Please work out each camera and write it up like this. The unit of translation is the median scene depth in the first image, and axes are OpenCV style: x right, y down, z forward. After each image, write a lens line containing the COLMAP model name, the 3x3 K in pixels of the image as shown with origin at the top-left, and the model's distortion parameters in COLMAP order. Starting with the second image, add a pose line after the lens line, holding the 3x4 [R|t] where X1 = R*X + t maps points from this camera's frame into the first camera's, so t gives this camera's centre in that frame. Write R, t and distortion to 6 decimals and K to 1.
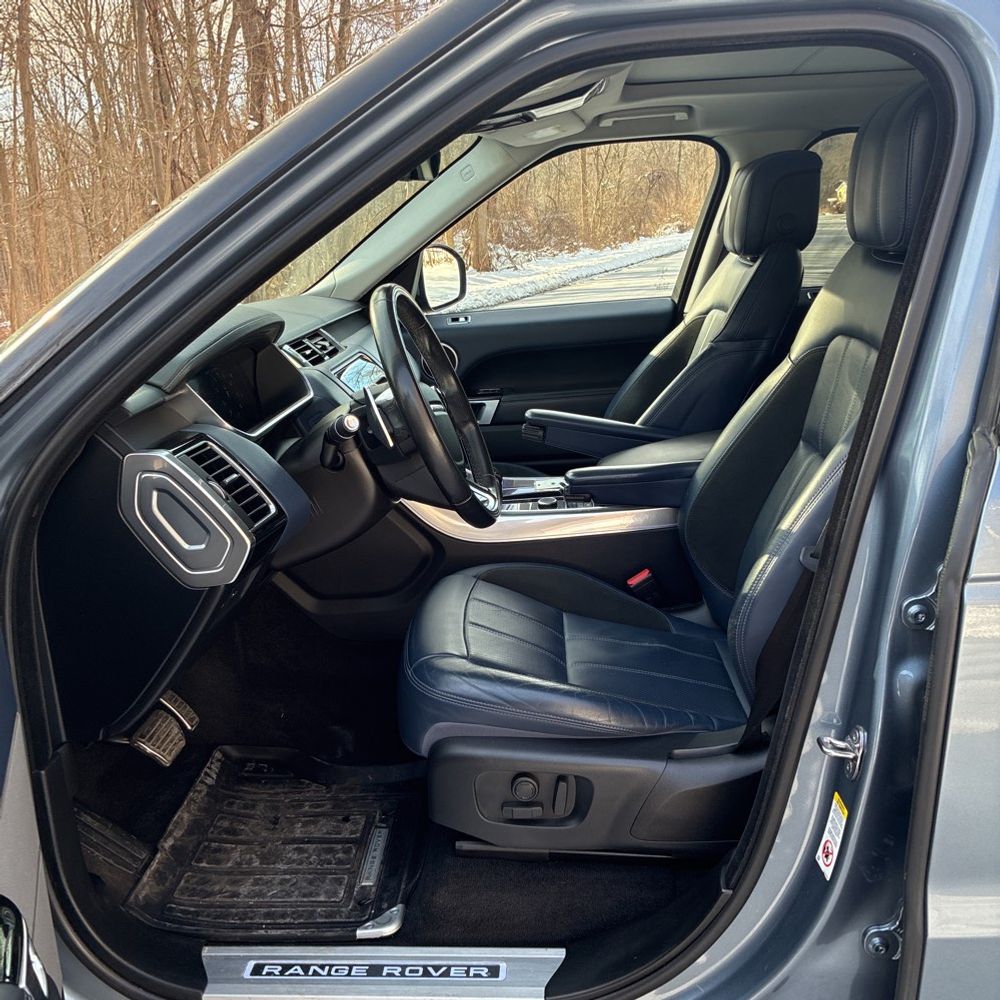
lens RADIAL K [[990.4, 0, 490.4], [0, 990.4, 487.8], [0, 0, 1]] dist [0.019236, 0.001415]
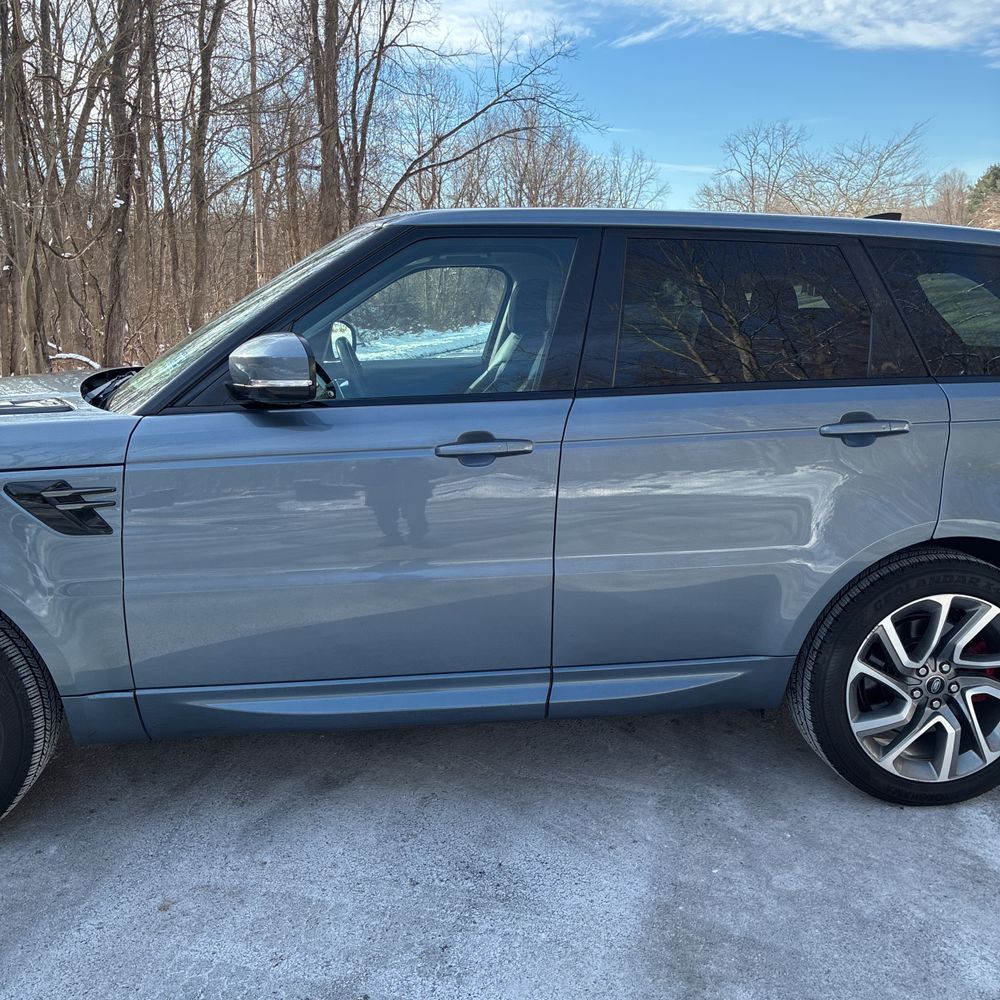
lens RADIAL K [[990.4, 0, 490.4], [0, 990.4, 487.8], [0, 0, 1]] dist [0.019236, 0.001415]
pose [[0.987337, 0.013641, 0.158052, -0.006310], [-0.001239, 0.996929, -0.078303, 0.014878], [-0.158635, 0.077116, 0.984321, -0.059798]]
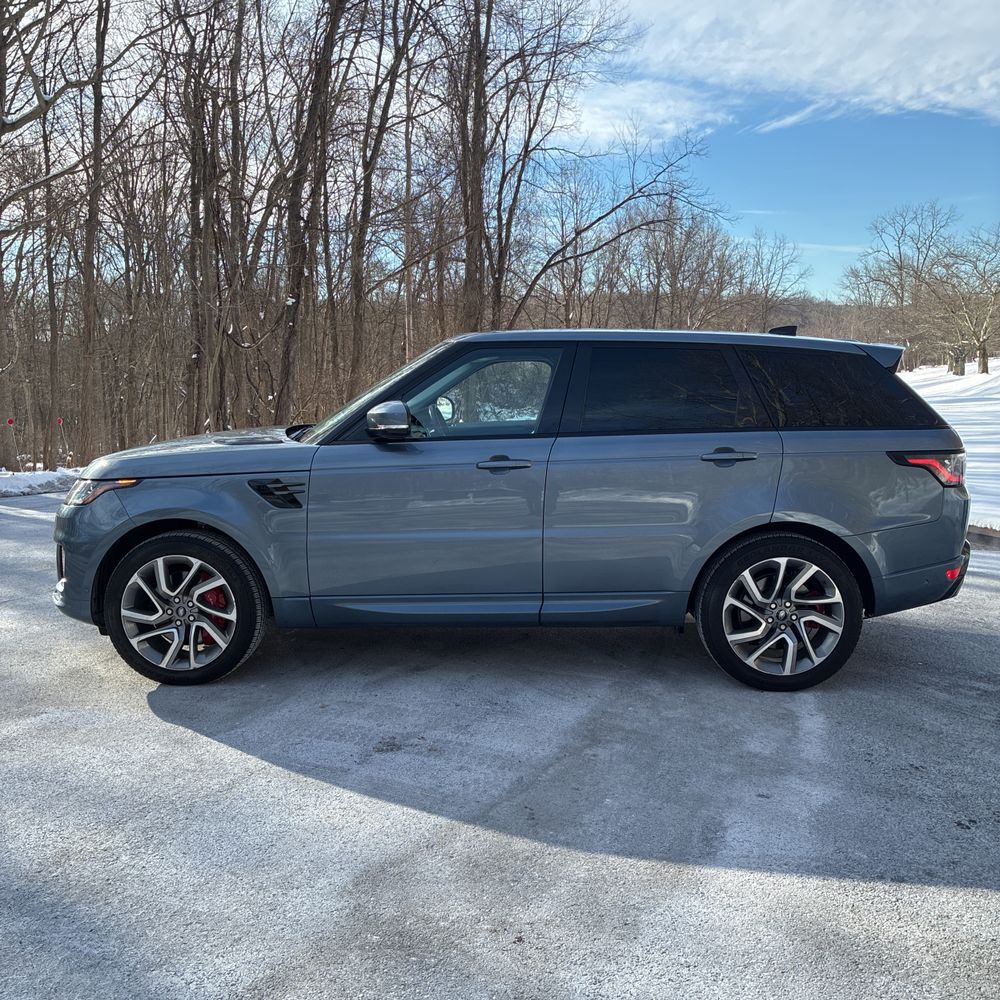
lens RADIAL K [[990.4, 0, 490.4], [0, 990.4, 487.8], [0, 0, 1]] dist [0.019236, 0.001415]
pose [[0.999188, 0.038431, 0.012067, 0.003667], [-0.036095, 0.987213, -0.155265, 0.033583], [-0.017880, 0.154704, 0.987799, -0.131627]]
